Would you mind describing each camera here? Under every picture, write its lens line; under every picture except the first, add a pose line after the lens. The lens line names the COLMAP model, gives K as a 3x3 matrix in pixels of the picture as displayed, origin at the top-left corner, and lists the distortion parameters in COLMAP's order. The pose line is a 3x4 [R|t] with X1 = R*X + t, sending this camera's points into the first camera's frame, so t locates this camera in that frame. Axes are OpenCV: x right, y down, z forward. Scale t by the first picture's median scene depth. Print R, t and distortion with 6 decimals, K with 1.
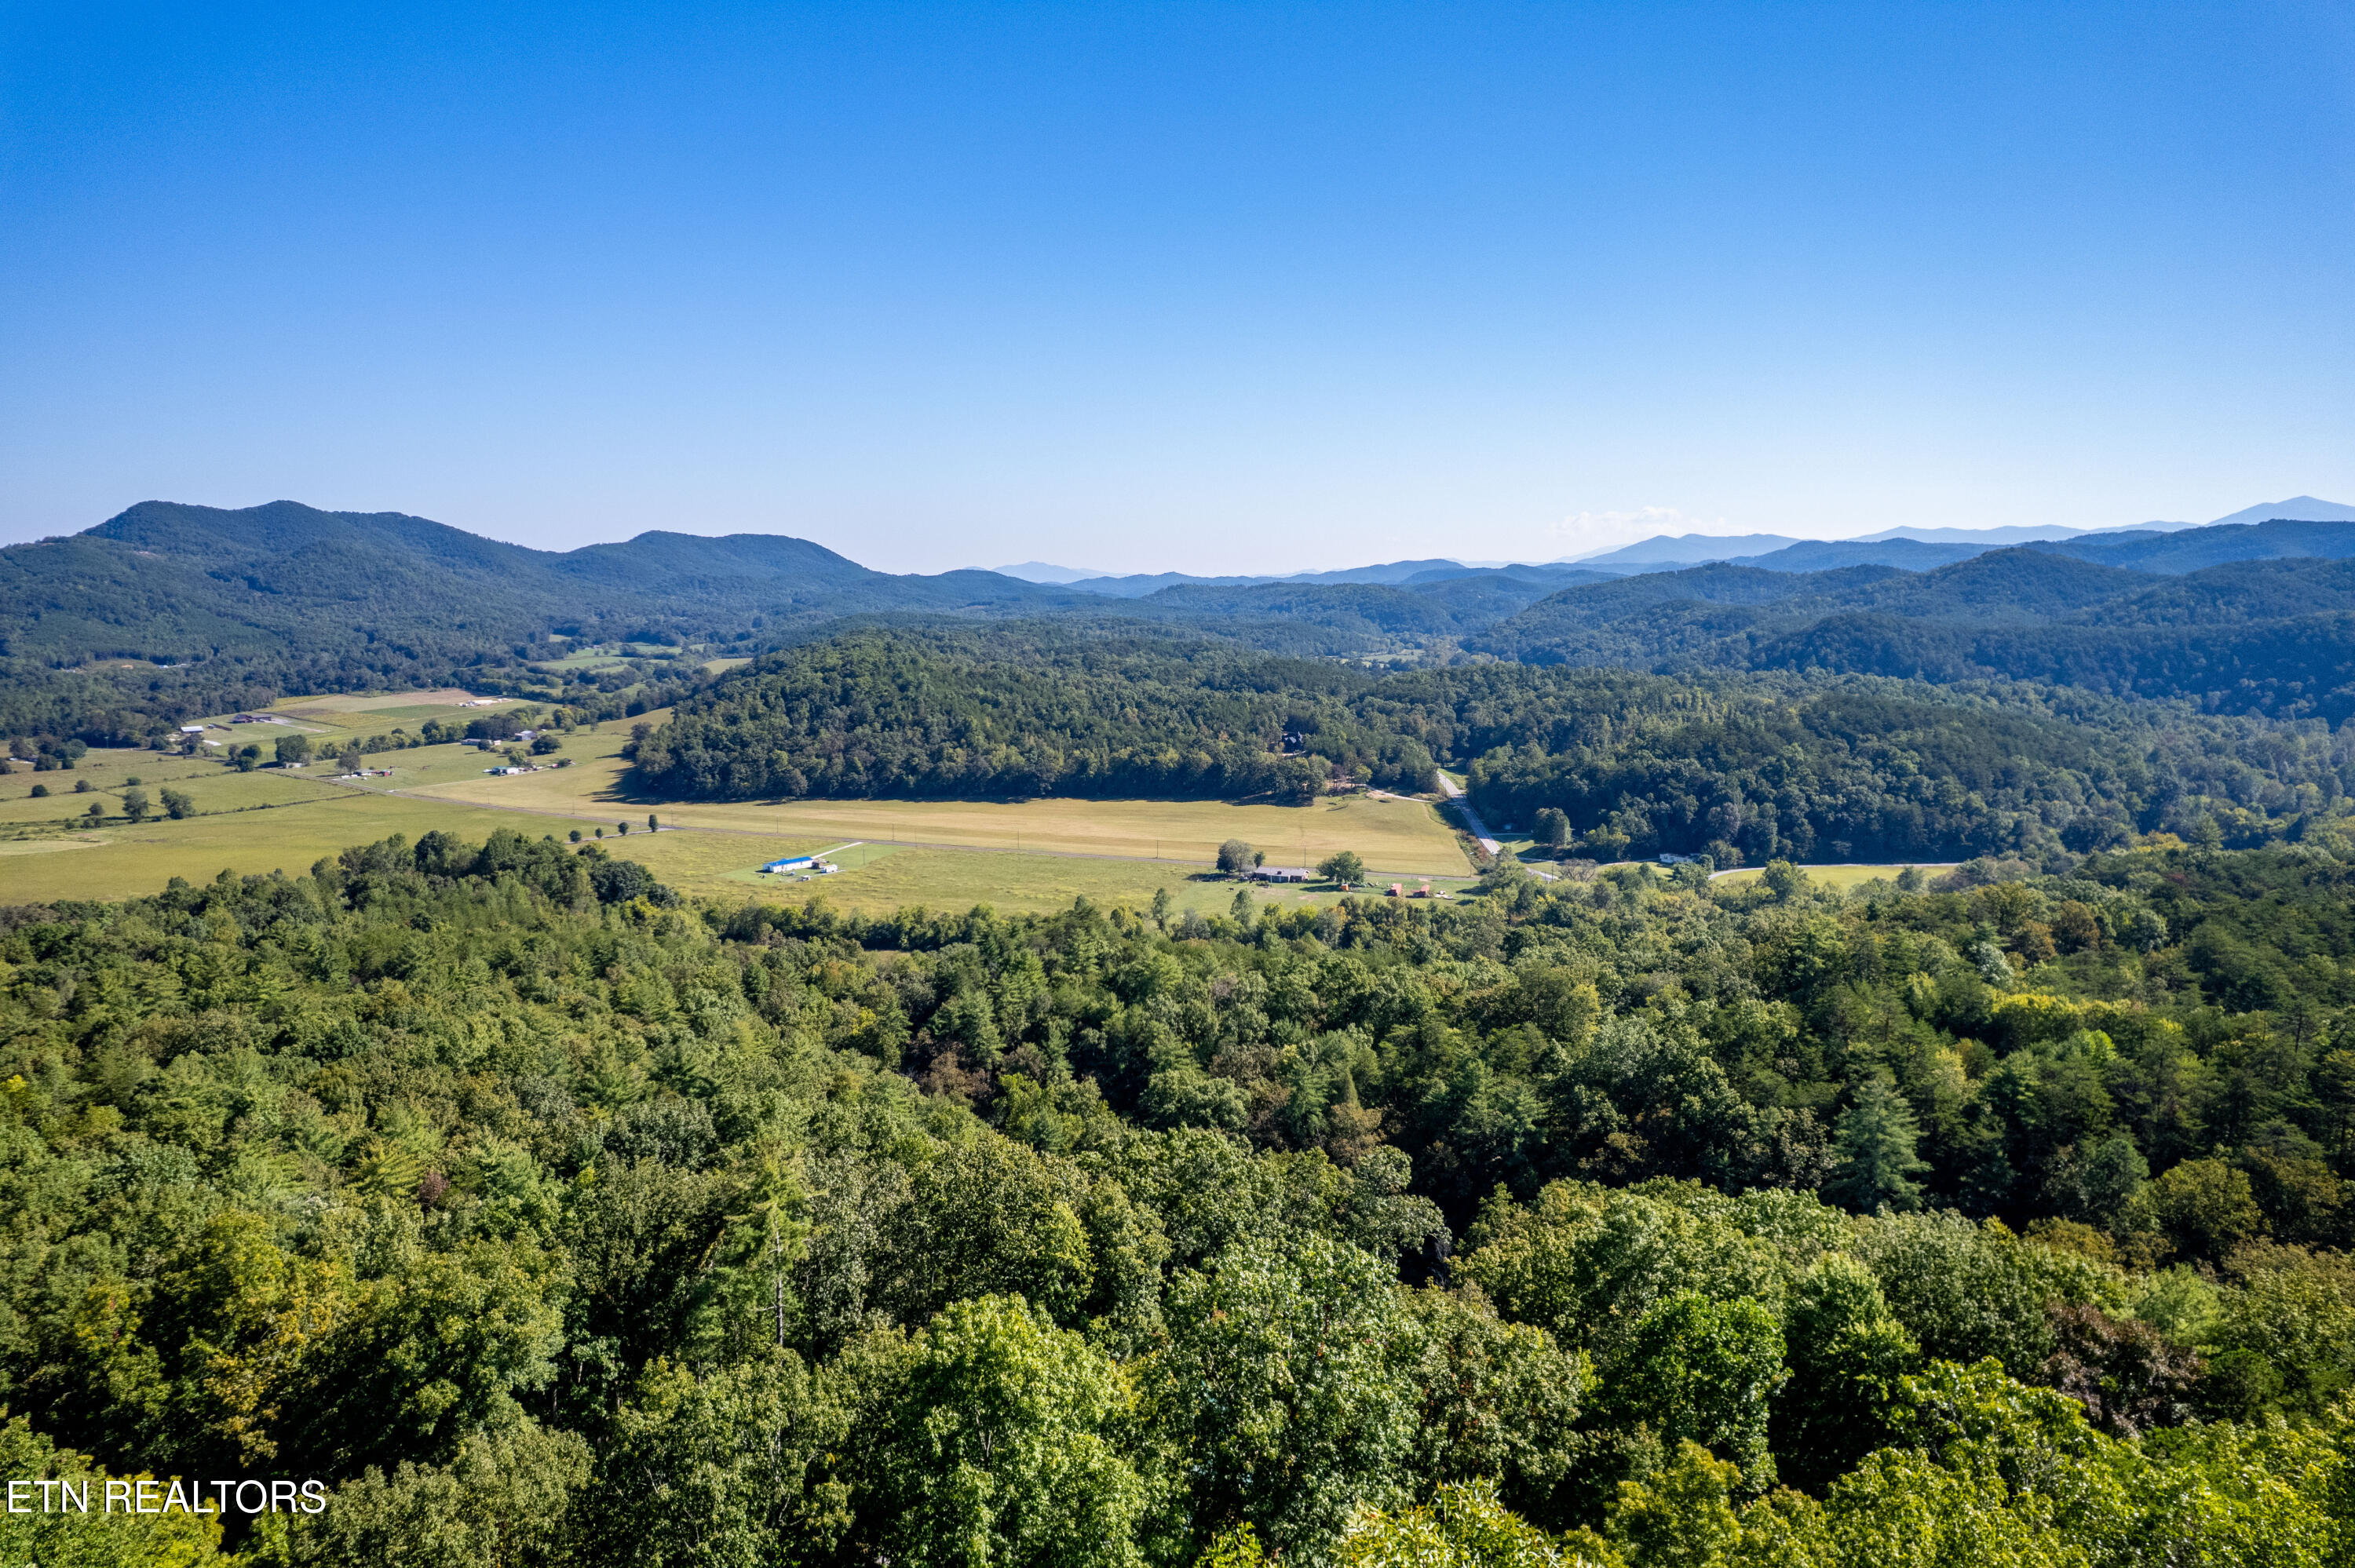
lens RADIAL K [[1509.4, 0, 1179.1], [0, 1509.4, 790.8], [0, 0, 1]] dist [-0.078651, 0.069289]
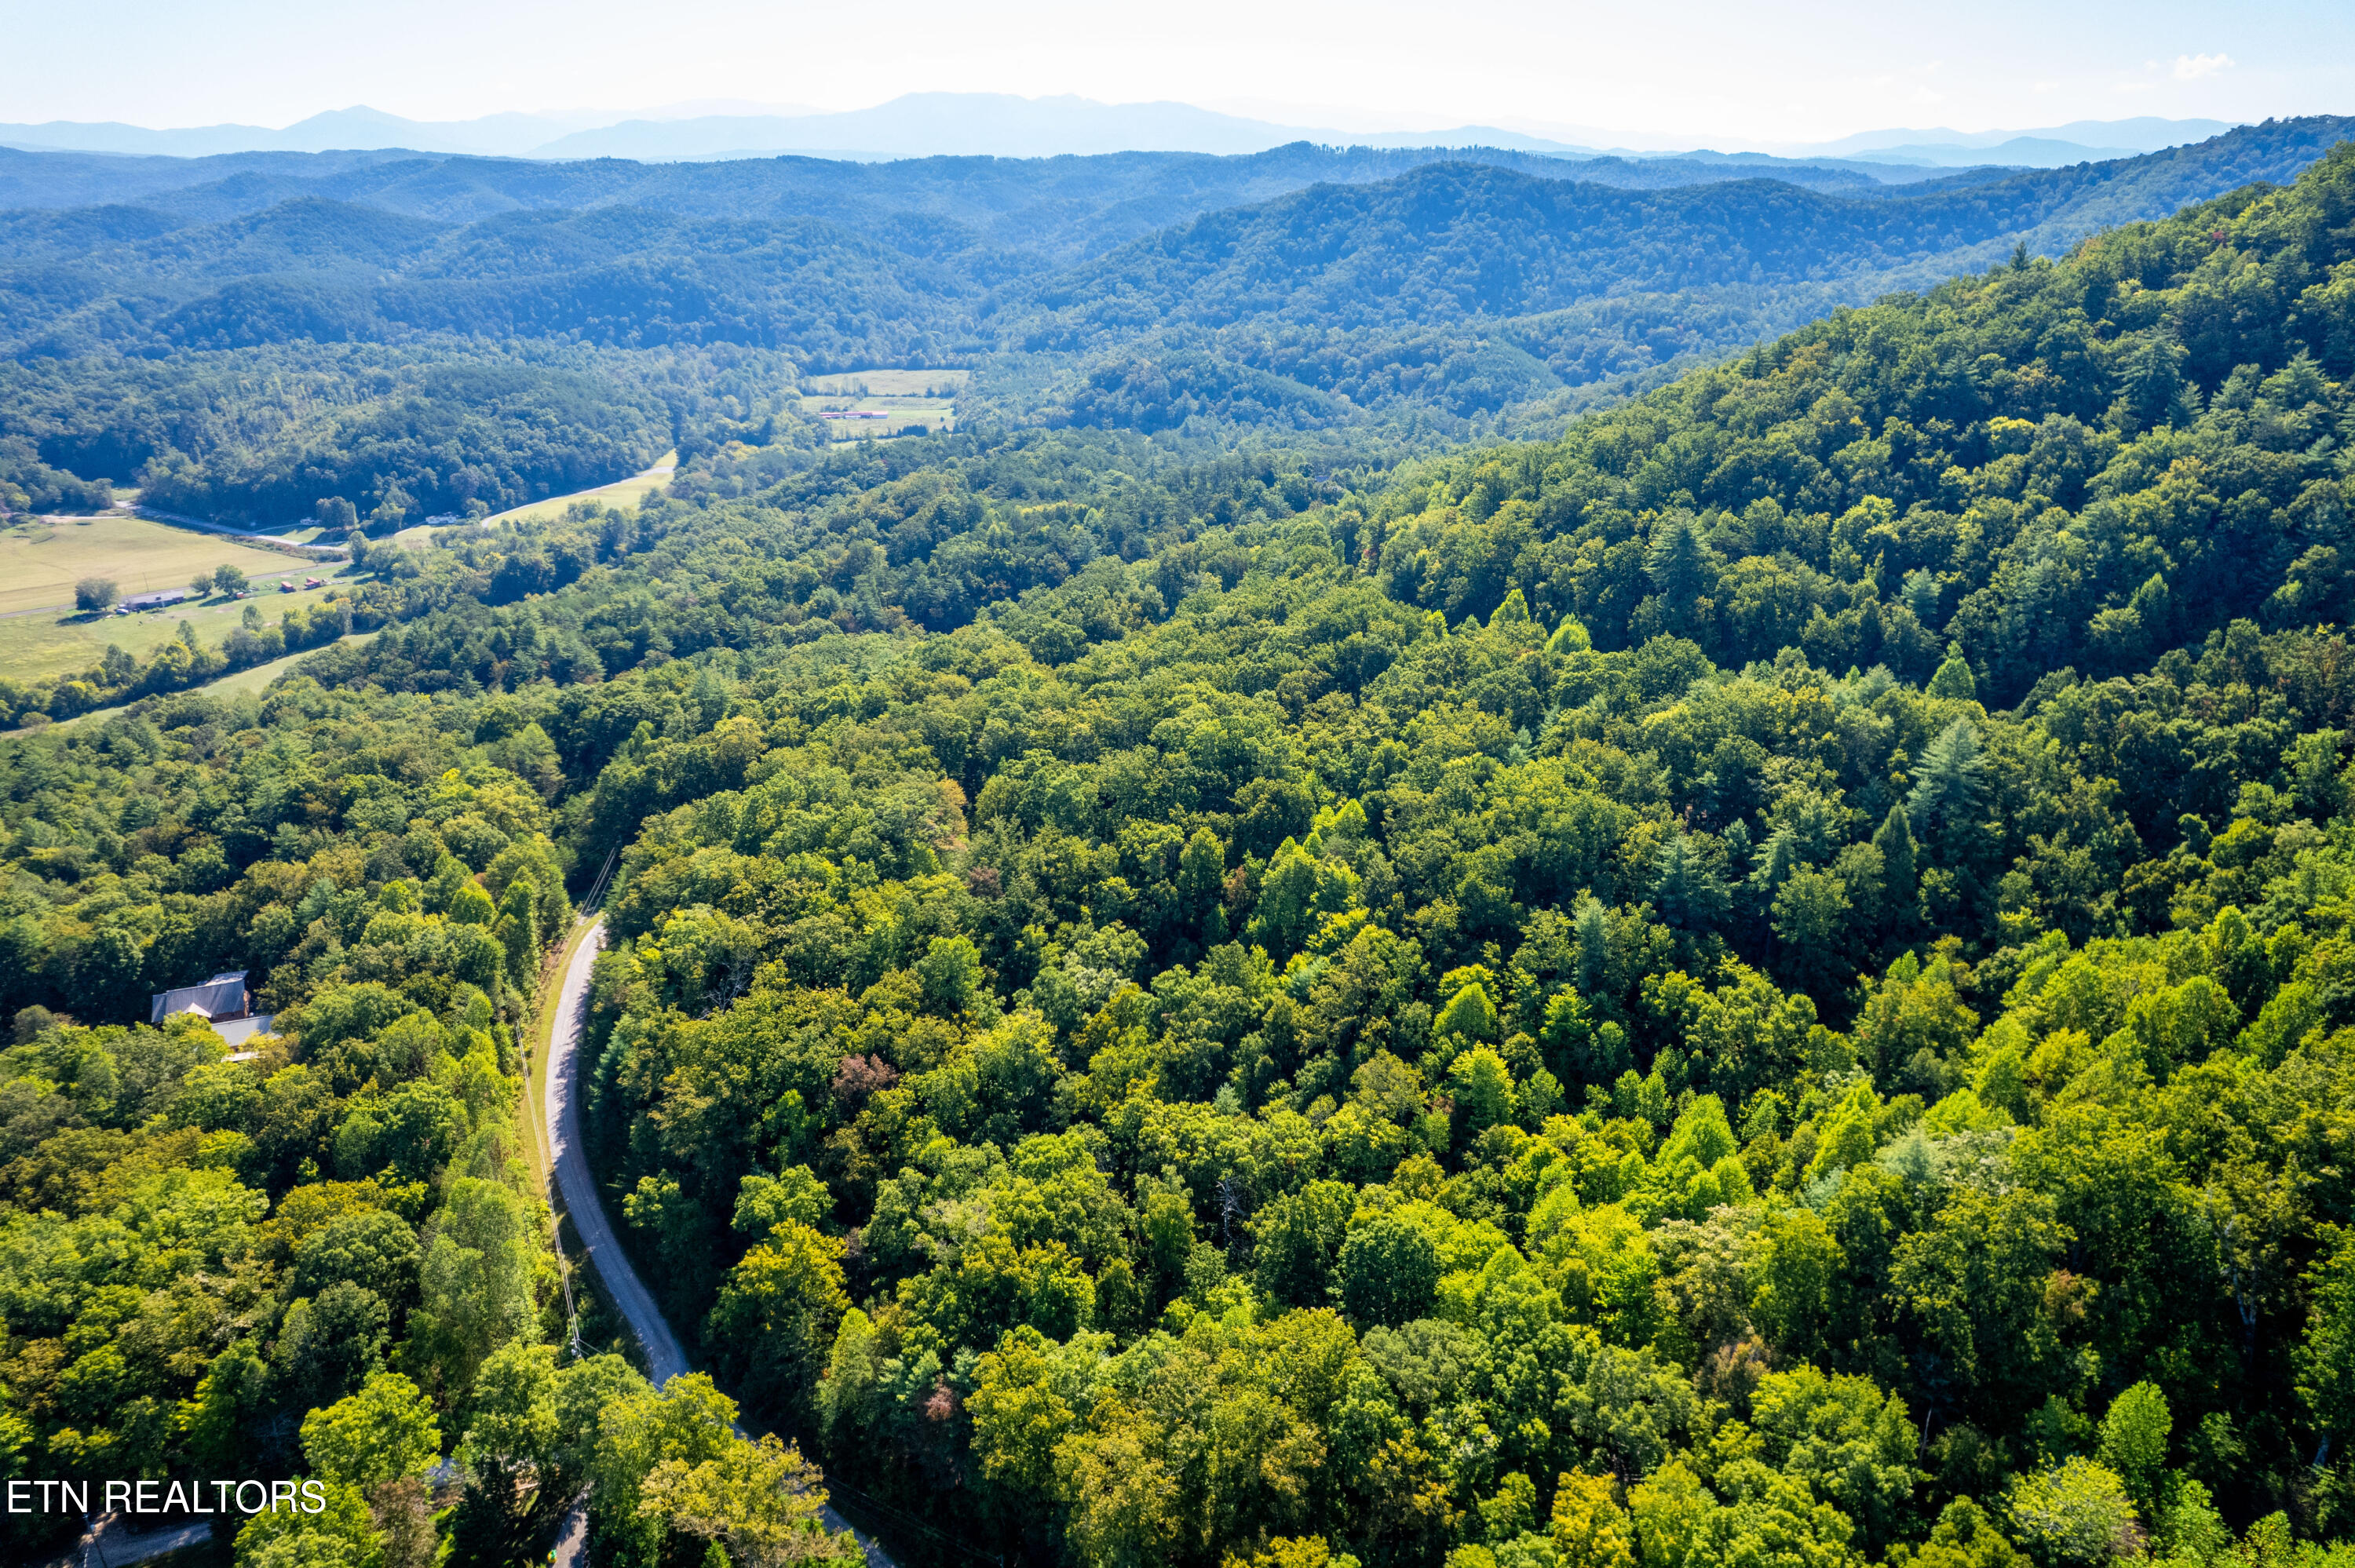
lens RADIAL K [[1509.4, 0, 1179.2], [0, 1509.4, 783.1], [0, 0, 1]] dist [-0.078651, 0.069289]
pose [[0.434077, -0.330770, 0.837955, -0.387013], [0.118652, 0.943044, 0.310789, -0.044410], [-0.893028, -0.035481, 0.448600, -0.097782]]
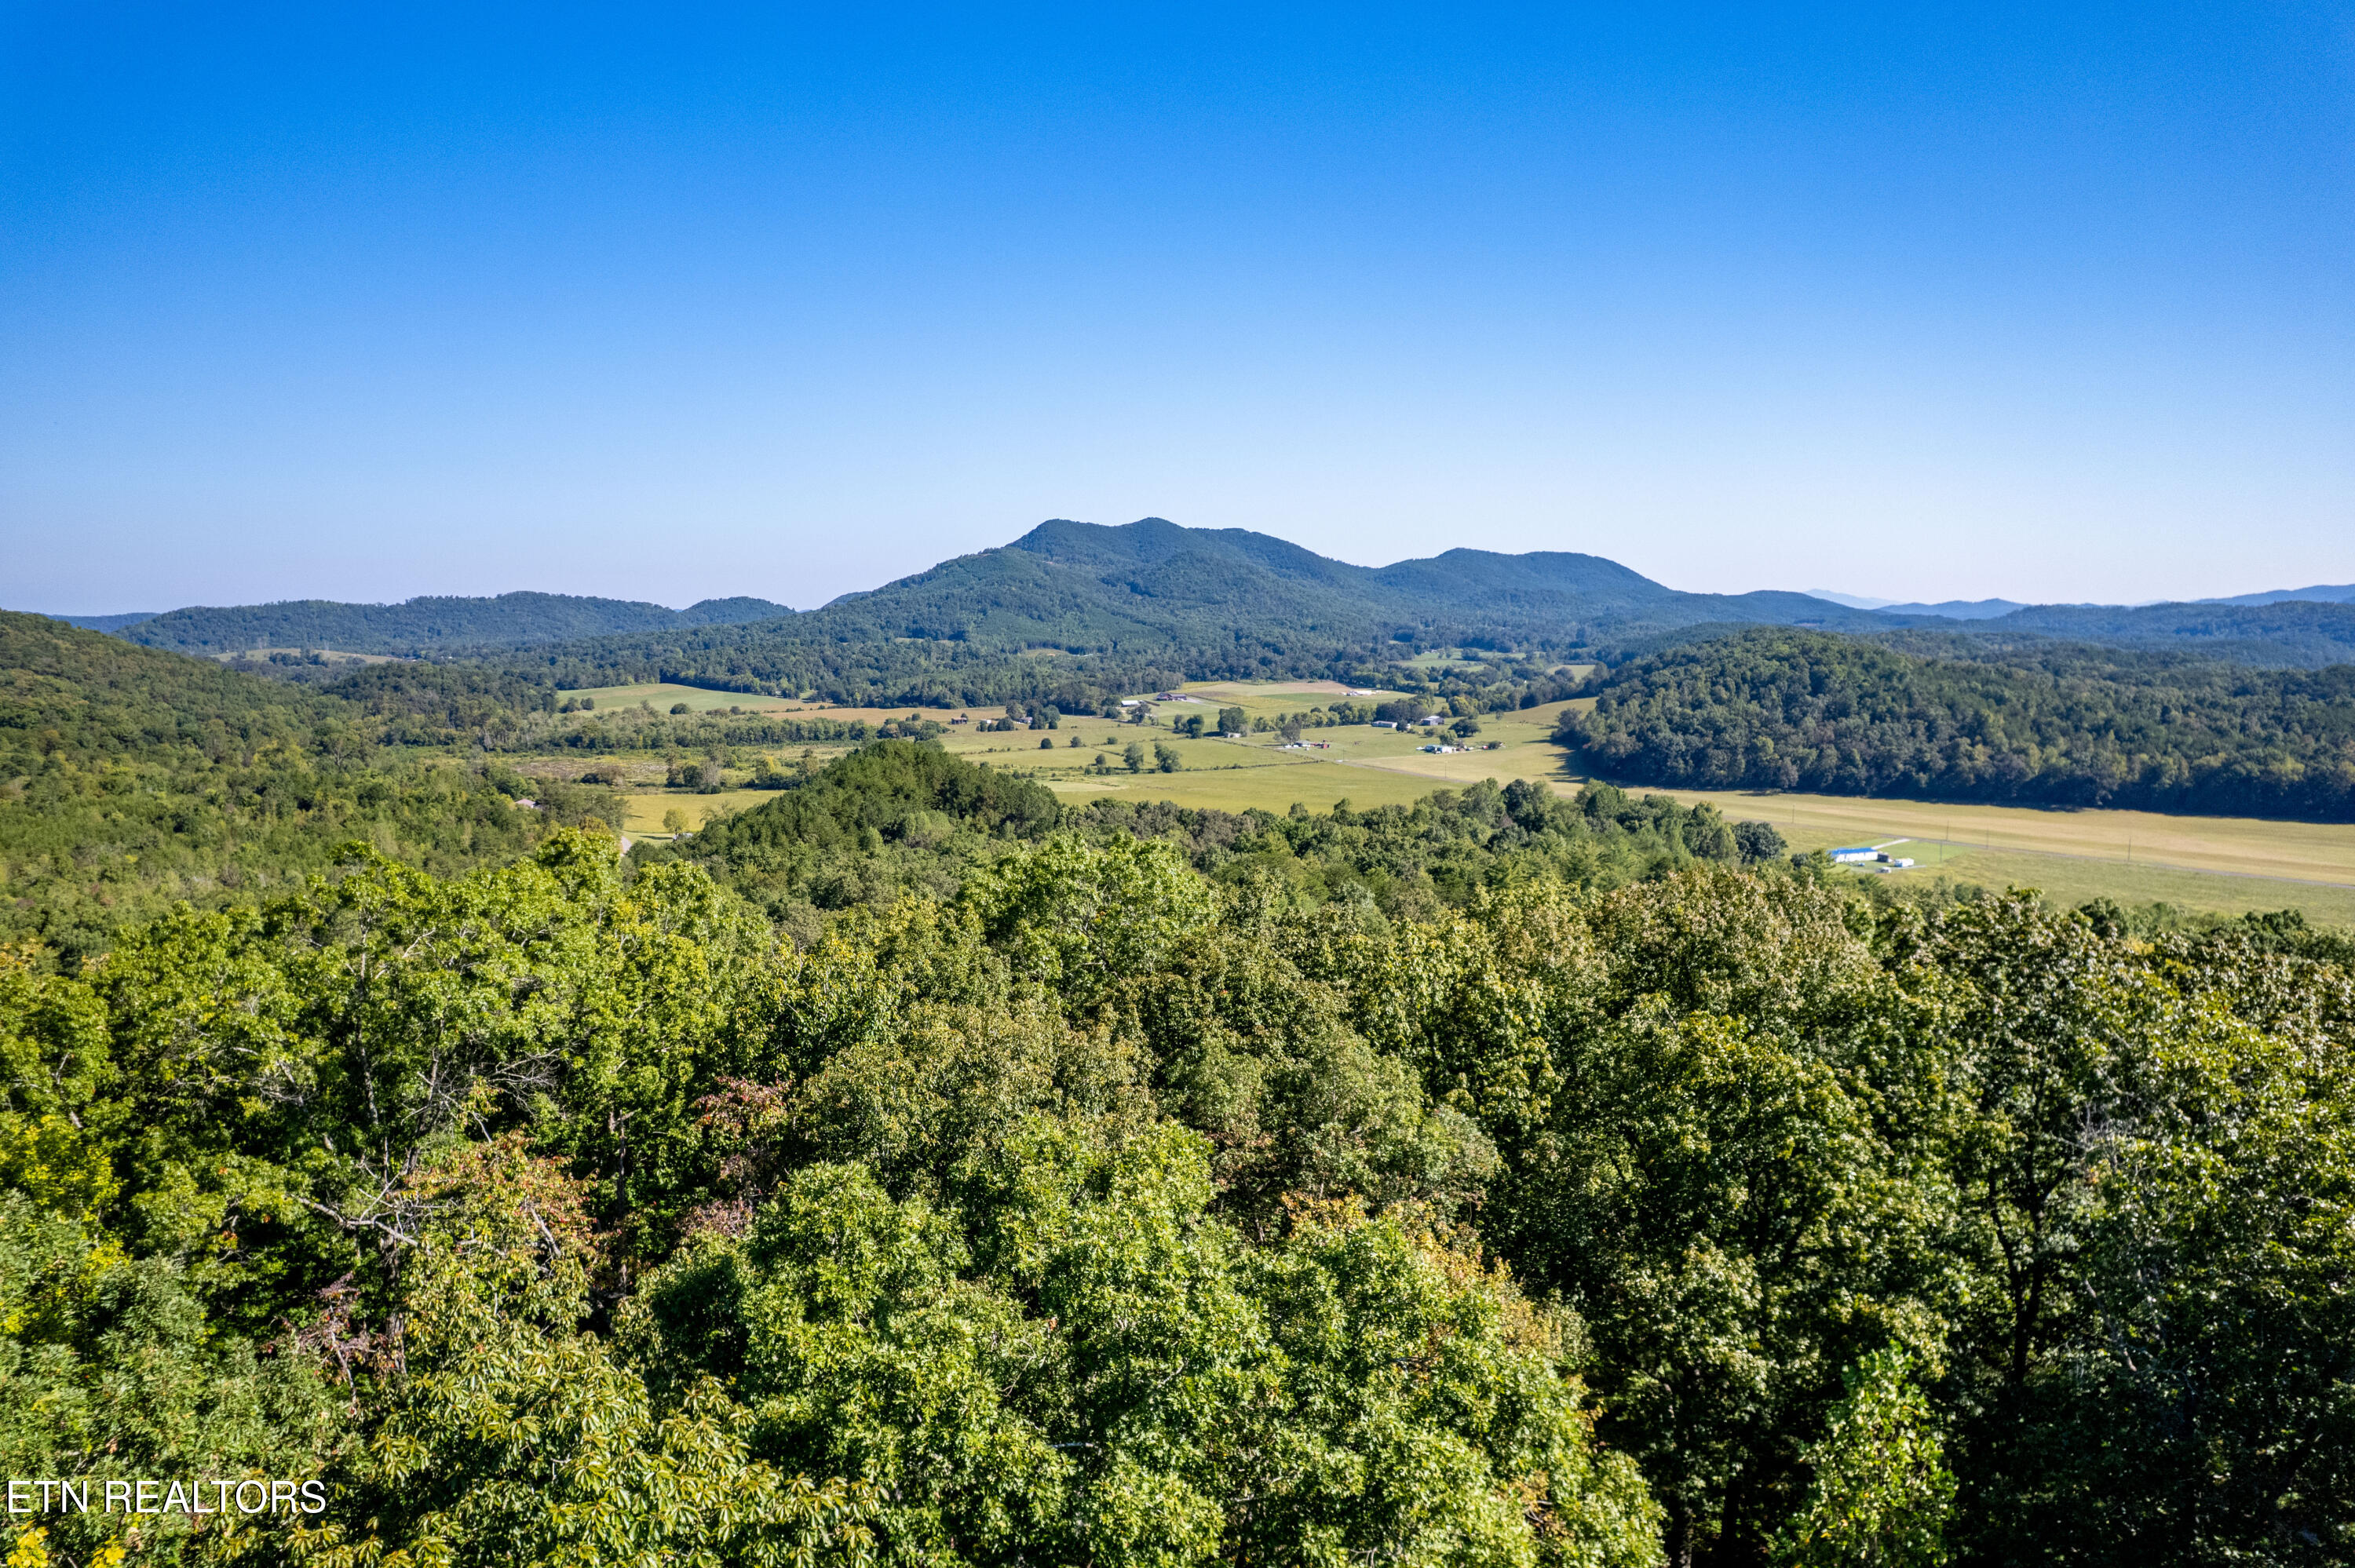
lens RADIAL K [[1509.4, 0, 1176.4], [0, 1509.4, 783.3], [0, 0, 1]] dist [-0.078651, 0.069289]
pose [[0.881546, 0.059514, -0.468332, -0.151500], [-0.070537, 0.997491, -0.006014, 0.030628], [0.466799, 0.038336, 0.883532, 0.039610]]
